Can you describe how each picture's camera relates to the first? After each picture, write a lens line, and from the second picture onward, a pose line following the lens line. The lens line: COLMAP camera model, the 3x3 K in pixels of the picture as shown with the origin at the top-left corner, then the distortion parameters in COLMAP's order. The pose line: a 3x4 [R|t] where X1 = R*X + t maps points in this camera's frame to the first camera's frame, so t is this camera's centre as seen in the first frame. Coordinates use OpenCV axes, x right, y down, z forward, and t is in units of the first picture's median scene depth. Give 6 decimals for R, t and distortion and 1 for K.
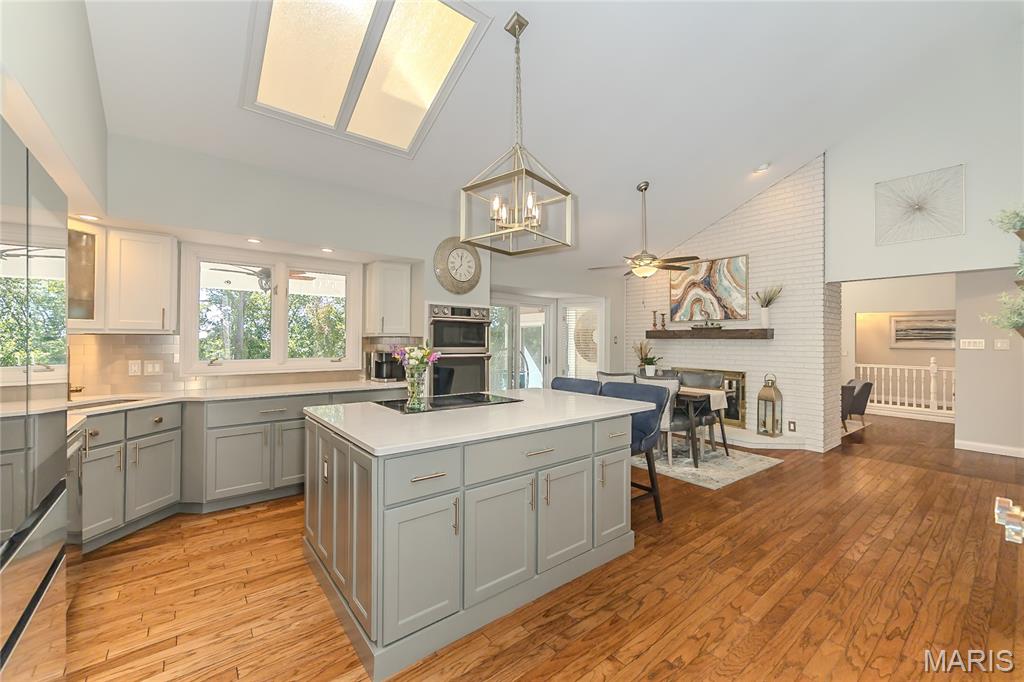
lens RADIAL K [[411.9, 0, 512.5], [0, 411.9, 339.0], [0, 0, 1]] dist [0.000229, 0.000217]
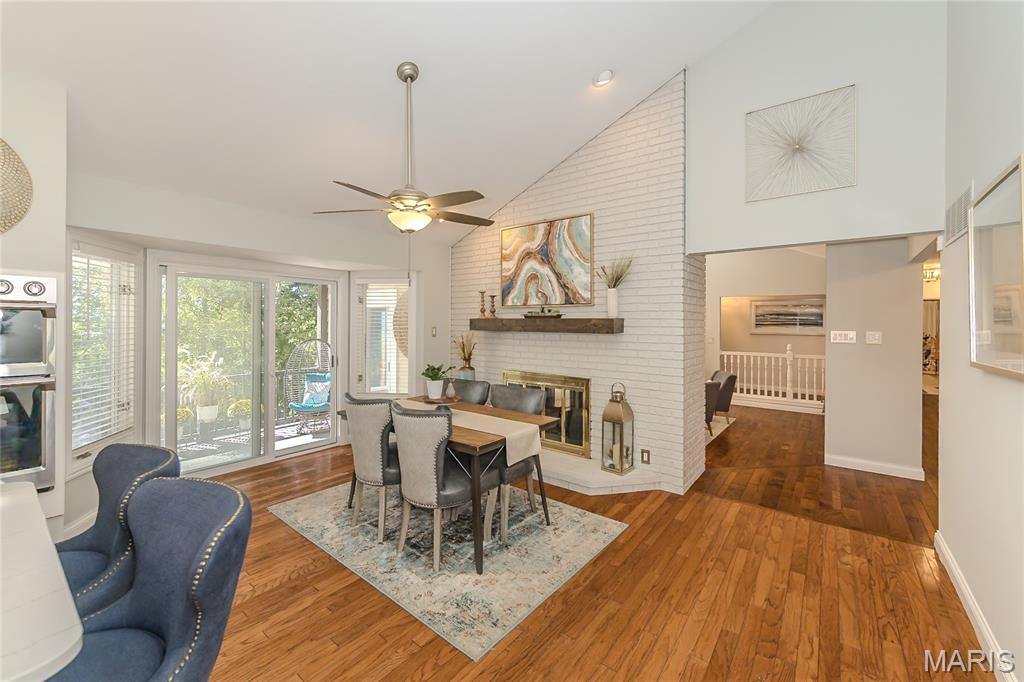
lens RADIAL K [[411.9, 0, 522.7], [0, 411.9, 323.0], [0, 0, 1]] dist [0.000229, 0.000217]
pose [[0.969157, -0.005000, 0.246392, 0.288466], [0.002733, 0.999951, 0.009542, -0.023763], [-0.246428, -0.008574, 0.969123, 0.352616]]
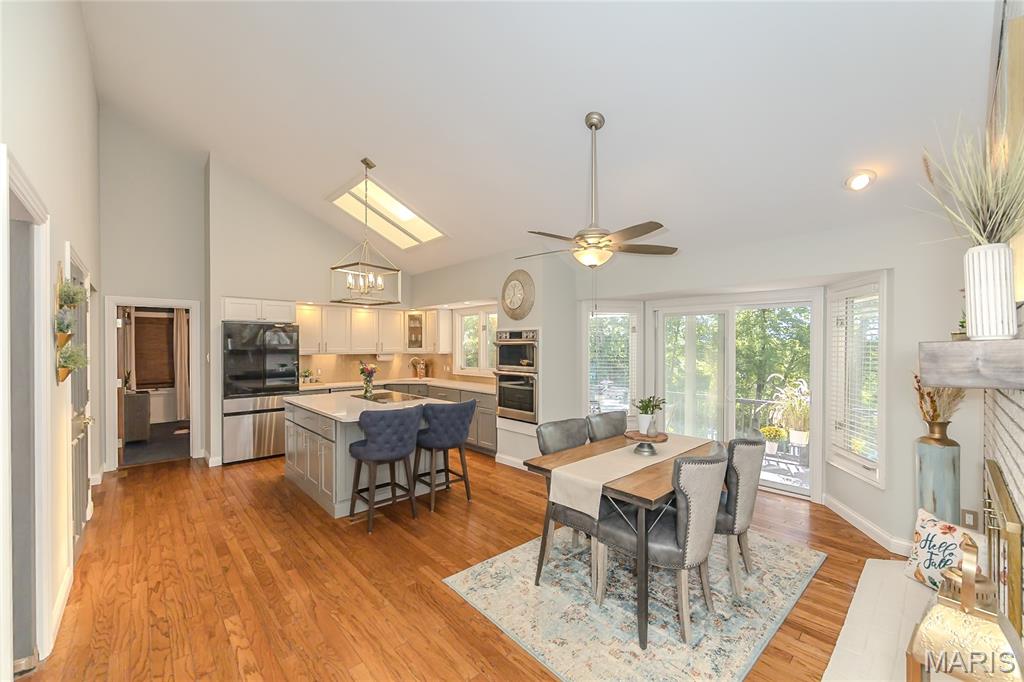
lens RADIAL K [[411.9, 0, 501.6], [0, 411.9, 343.9], [0, 0, 1]] dist [0.000229, 0.000217]
pose [[0.050282, -0.011660, -0.998667, 0.818542], [0.005262, 0.999921, -0.011410, -0.022871], [0.998721, -0.004681, 0.050339, 0.721455]]
